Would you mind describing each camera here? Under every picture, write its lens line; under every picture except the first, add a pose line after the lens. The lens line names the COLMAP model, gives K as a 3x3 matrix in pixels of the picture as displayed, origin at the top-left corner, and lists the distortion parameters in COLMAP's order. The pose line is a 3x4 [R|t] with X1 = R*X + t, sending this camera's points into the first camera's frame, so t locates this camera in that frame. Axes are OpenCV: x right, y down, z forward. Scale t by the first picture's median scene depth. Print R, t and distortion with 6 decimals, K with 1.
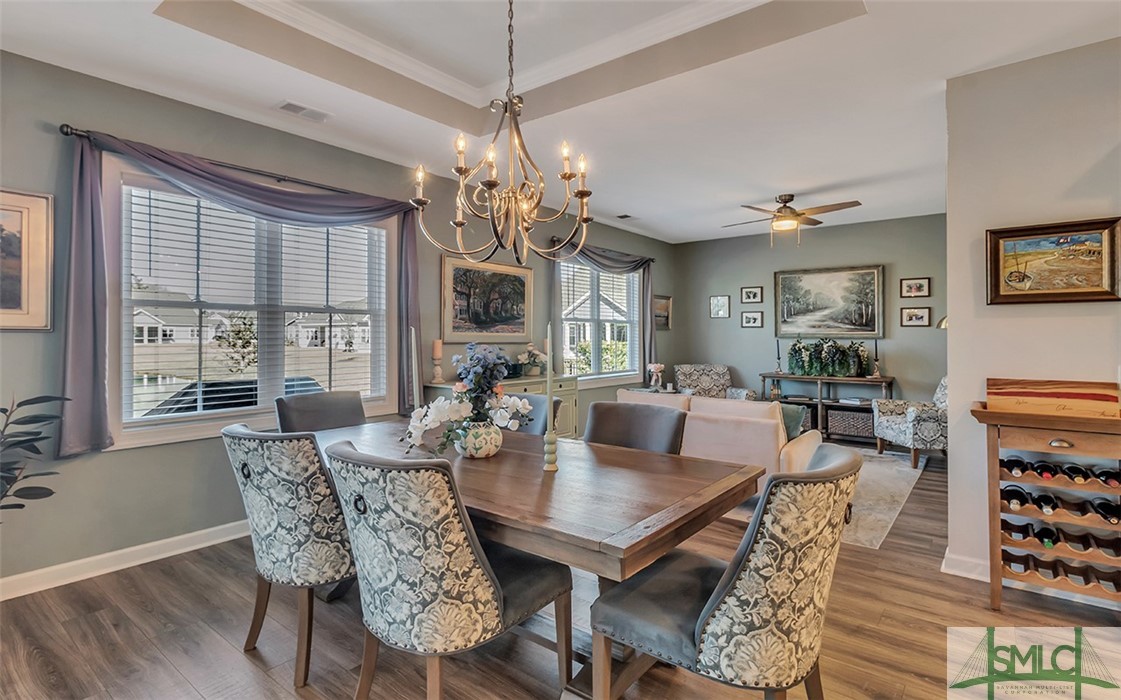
lens RADIAL K [[554.7, 0, 558.6], [0, 554.7, 331.0], [0, 0, 1]] dist [0.025623, 0.000890]
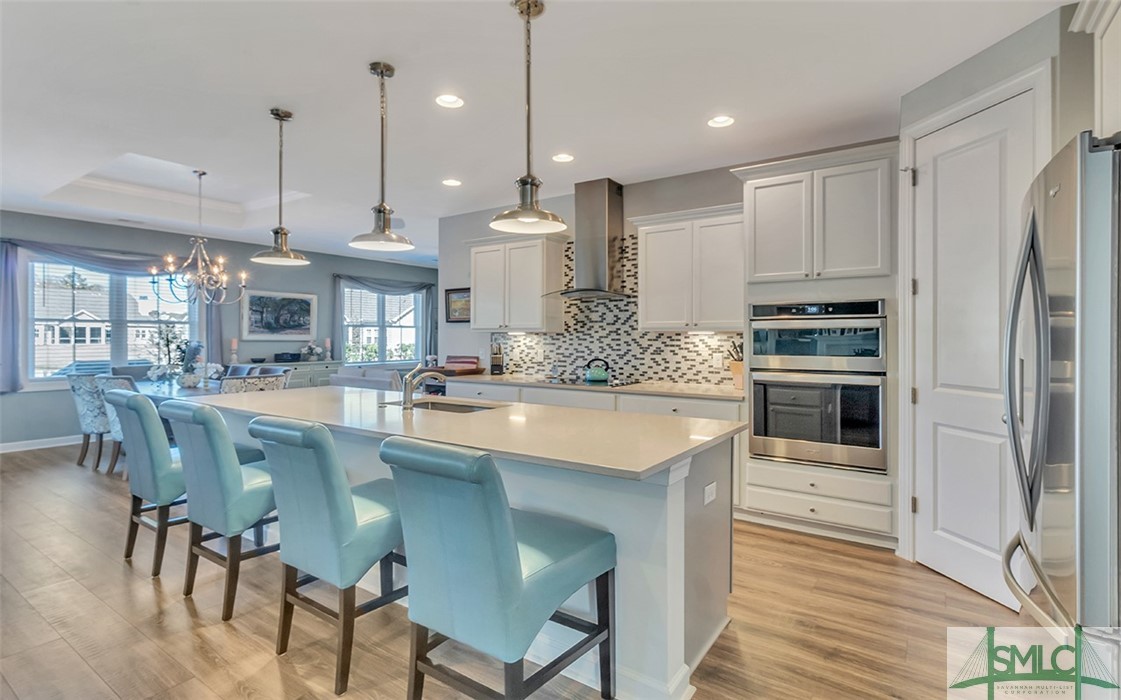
lens RADIAL K [[554.7, 0, 573.0], [0, 554.7, 335.7], [0, 0, 1]] dist [0.025623, 0.000890]
pose [[0.997660, 0.000848, 0.068372, 0.519716], [-0.001321, 0.999976, 0.006867, -0.005210], [-0.068365, -0.006941, 0.997636, -0.585928]]
